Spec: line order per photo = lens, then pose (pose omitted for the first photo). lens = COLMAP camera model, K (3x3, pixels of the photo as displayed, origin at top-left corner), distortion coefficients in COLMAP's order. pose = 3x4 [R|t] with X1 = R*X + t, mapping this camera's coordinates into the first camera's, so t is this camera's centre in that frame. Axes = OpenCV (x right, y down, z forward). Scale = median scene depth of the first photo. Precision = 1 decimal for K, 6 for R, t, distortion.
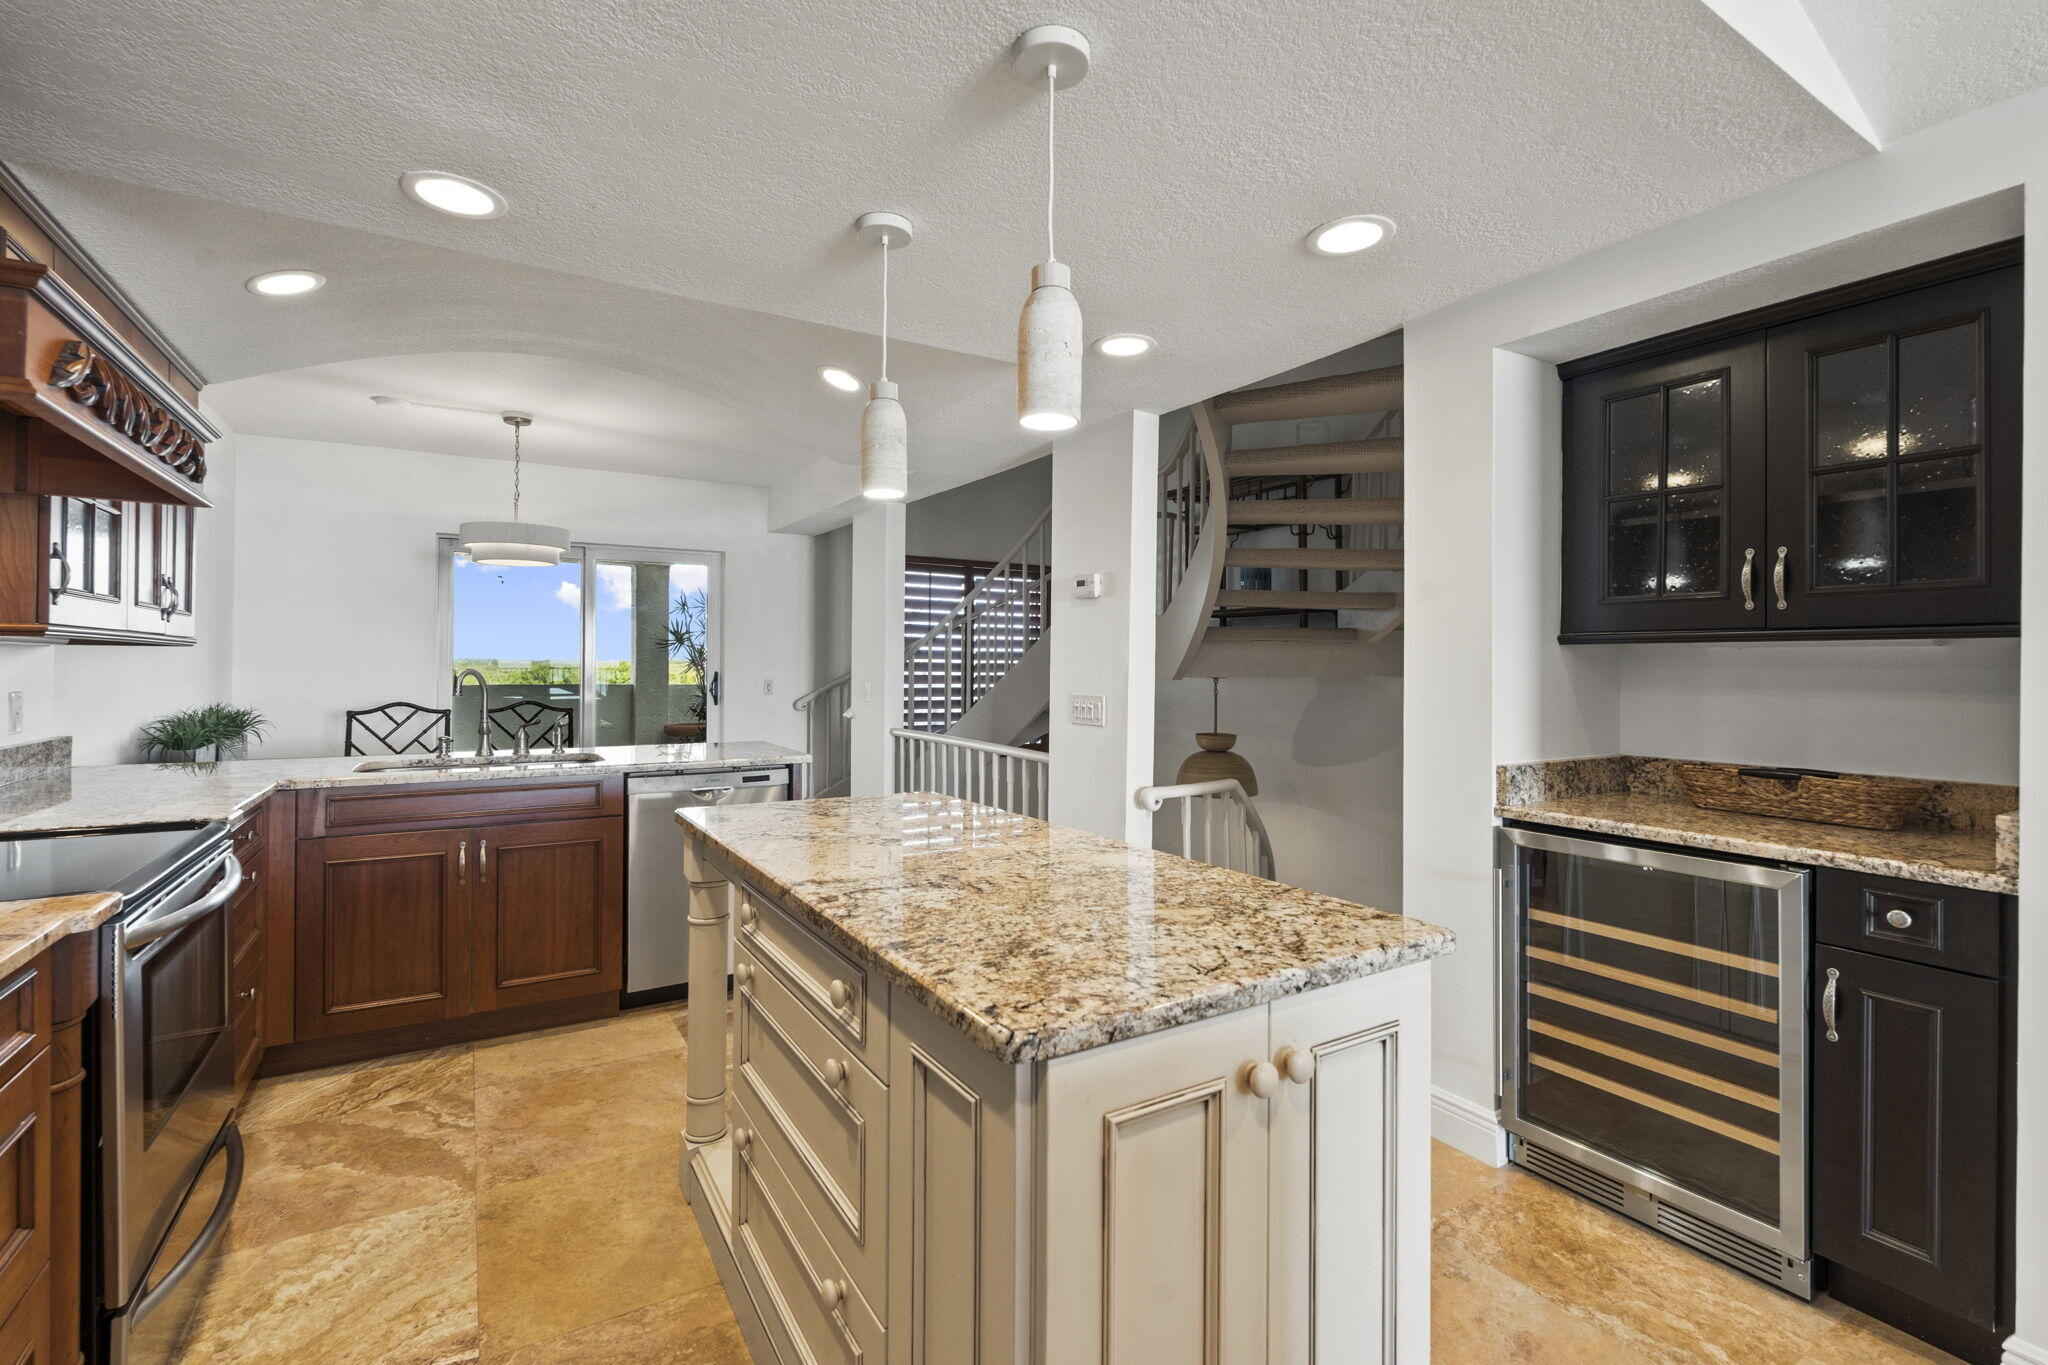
lens RADIAL K [[909.8, 0, 997.4], [0, 909.8, 652.7], [0, 0, 1]] dist [-0.000587, 0.001054]
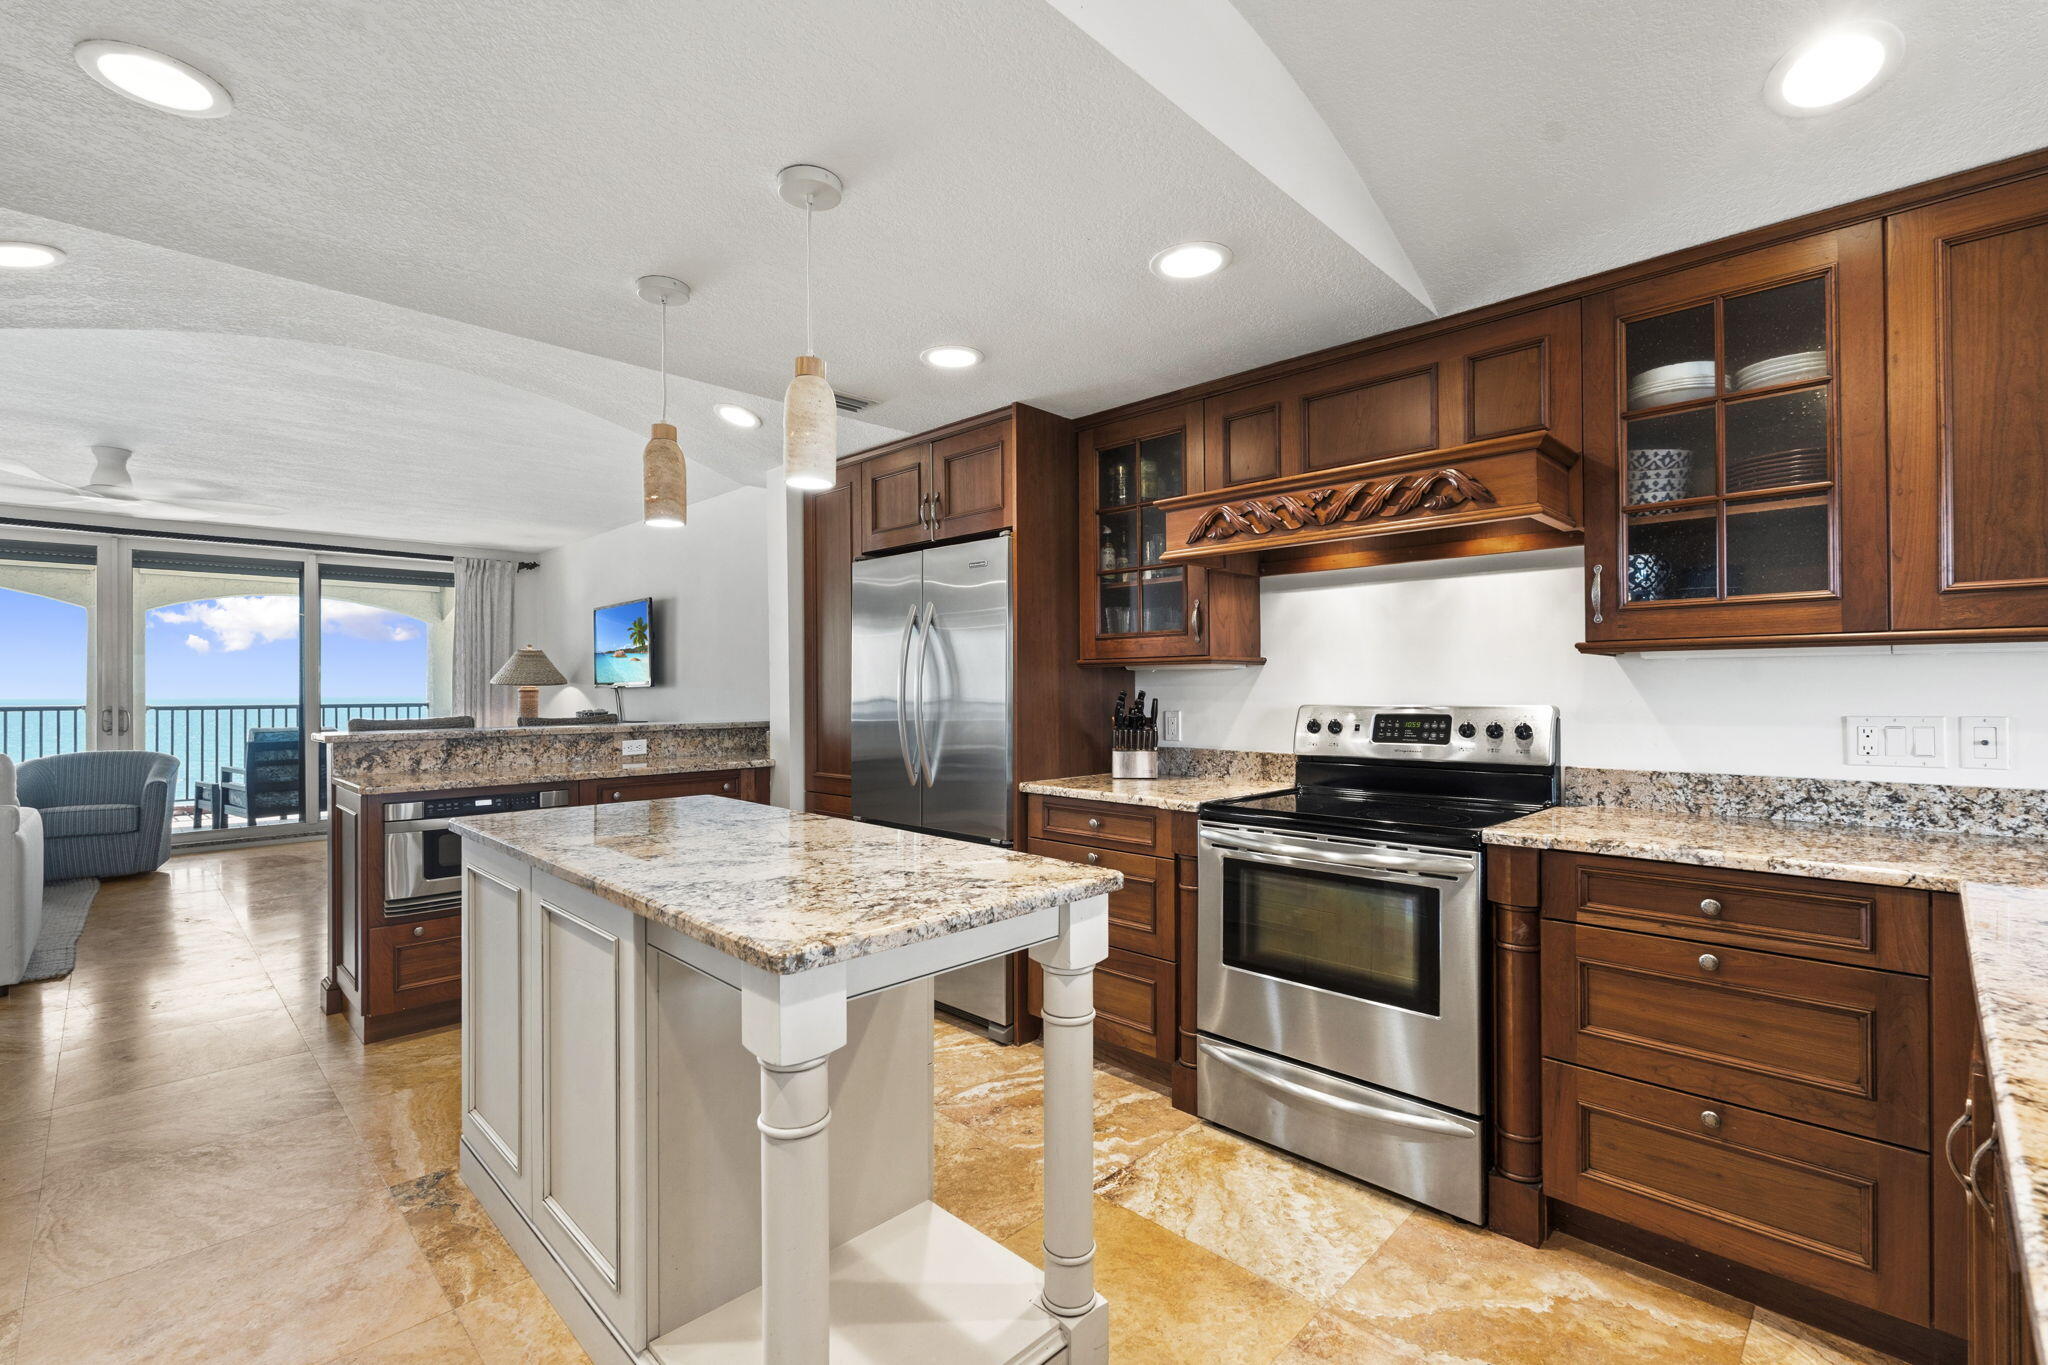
lens RADIAL K [[909.8, 0, 1016.7], [0, 909.8, 679.2], [0, 0, 1]] dist [-0.000587, 0.001054]
pose [[-0.969490, 0.000127, -0.245130, -0.082739], [0.006467, 0.999665, -0.025059, 0.029963], [0.245045, -0.025879, -0.969166, 1.475034]]
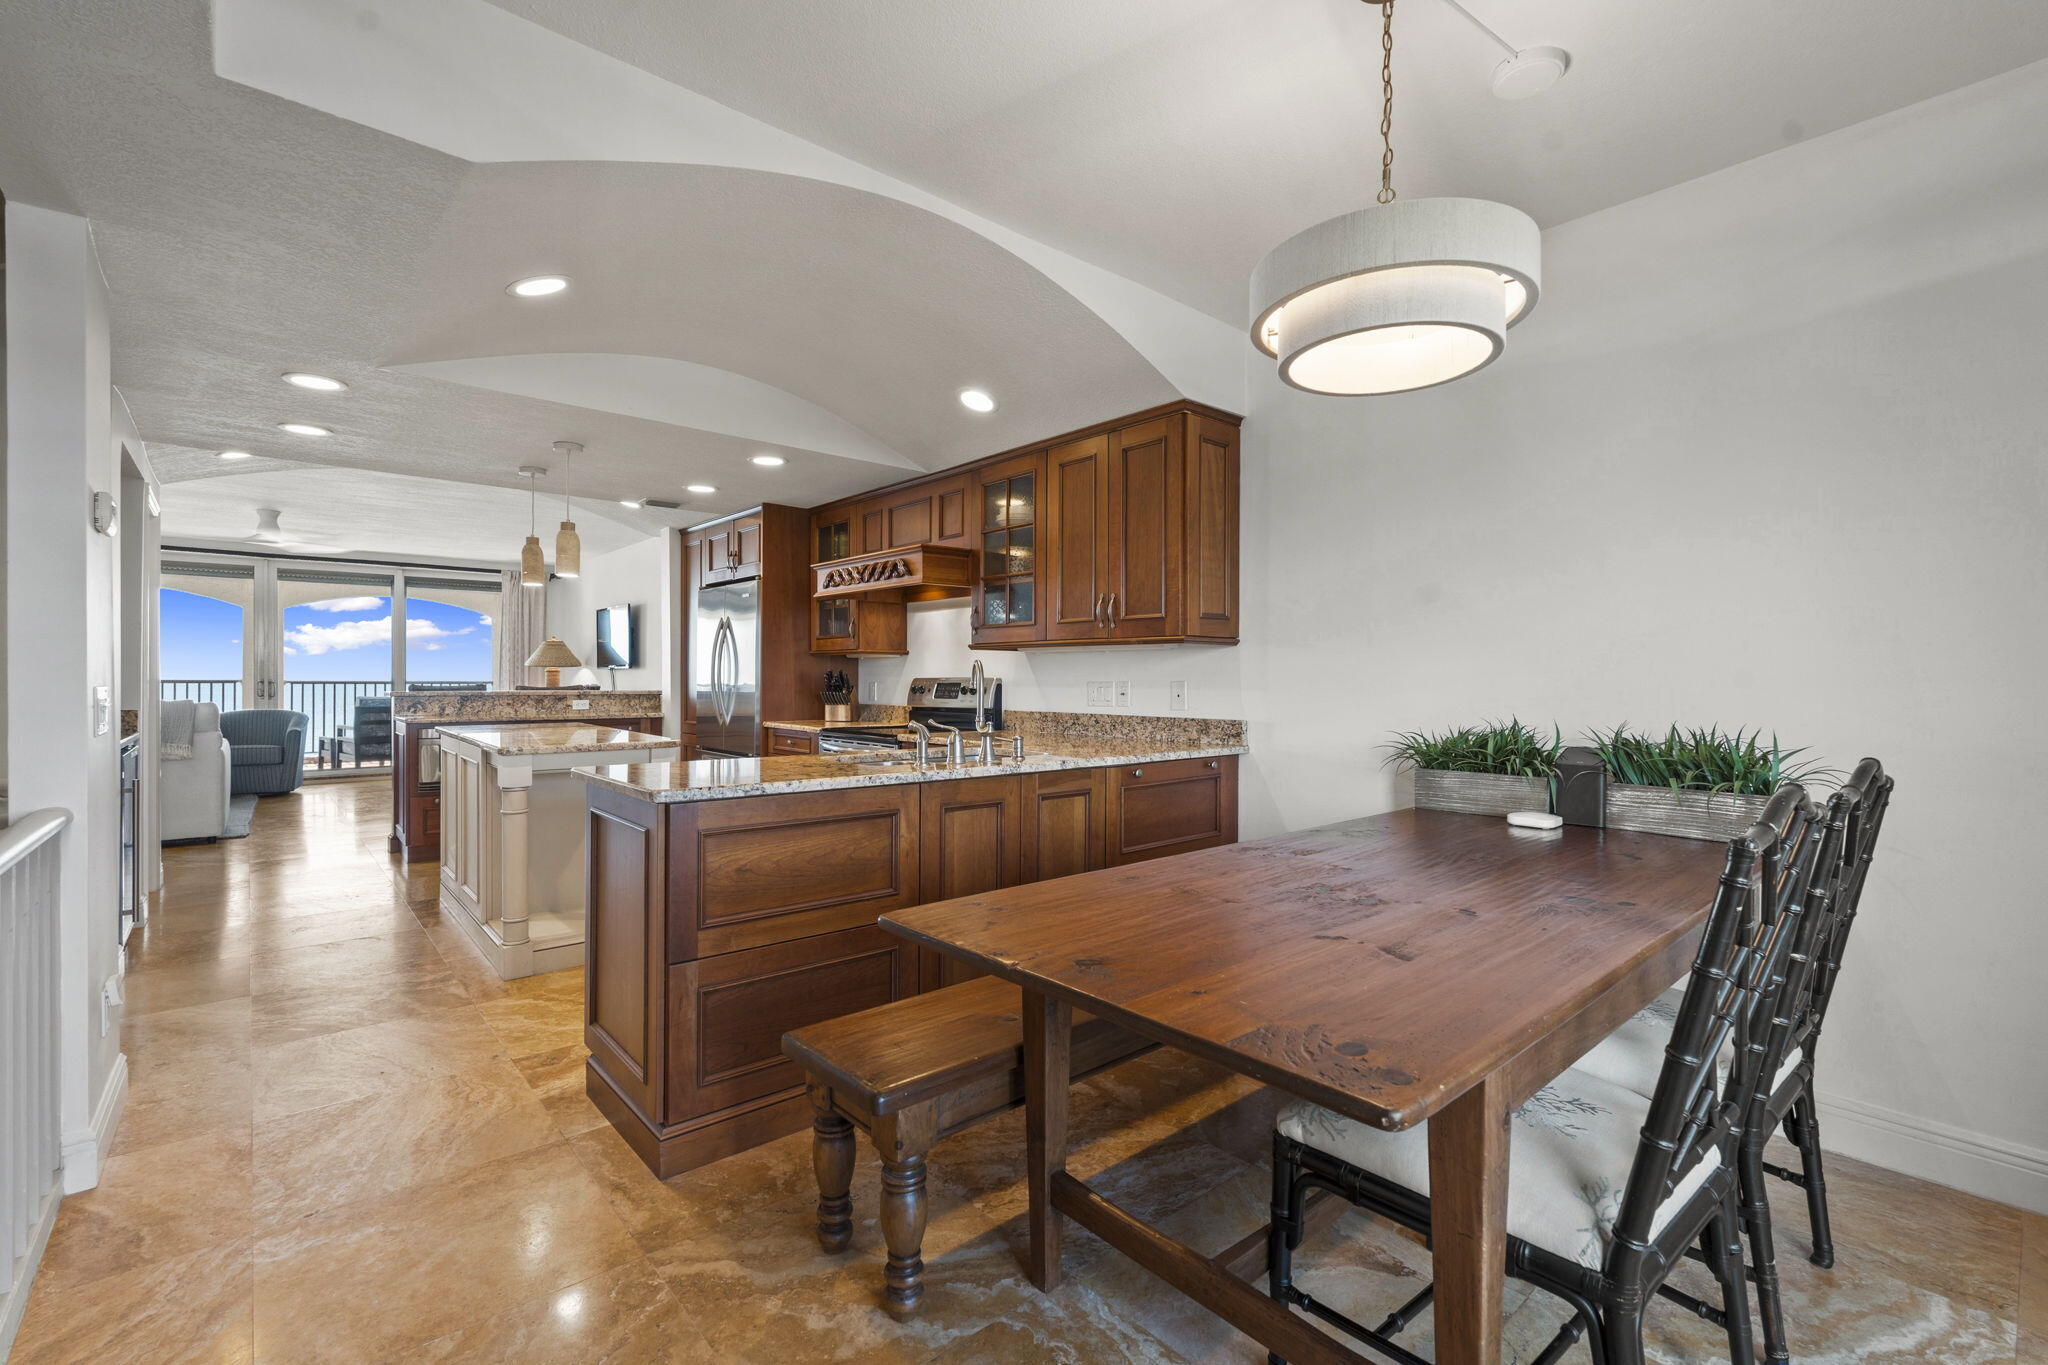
lens RADIAL K [[909.8, 0, 1025.8], [0, 909.8, 676.2], [0, 0, 1]] dist [-0.000587, 0.001054]
pose [[-0.984952, -0.006183, -0.172715, -0.470129], [-0.003351, 0.999855, -0.016685, 0.055498], [0.172794, -0.015855, -0.984830, 2.205970]]
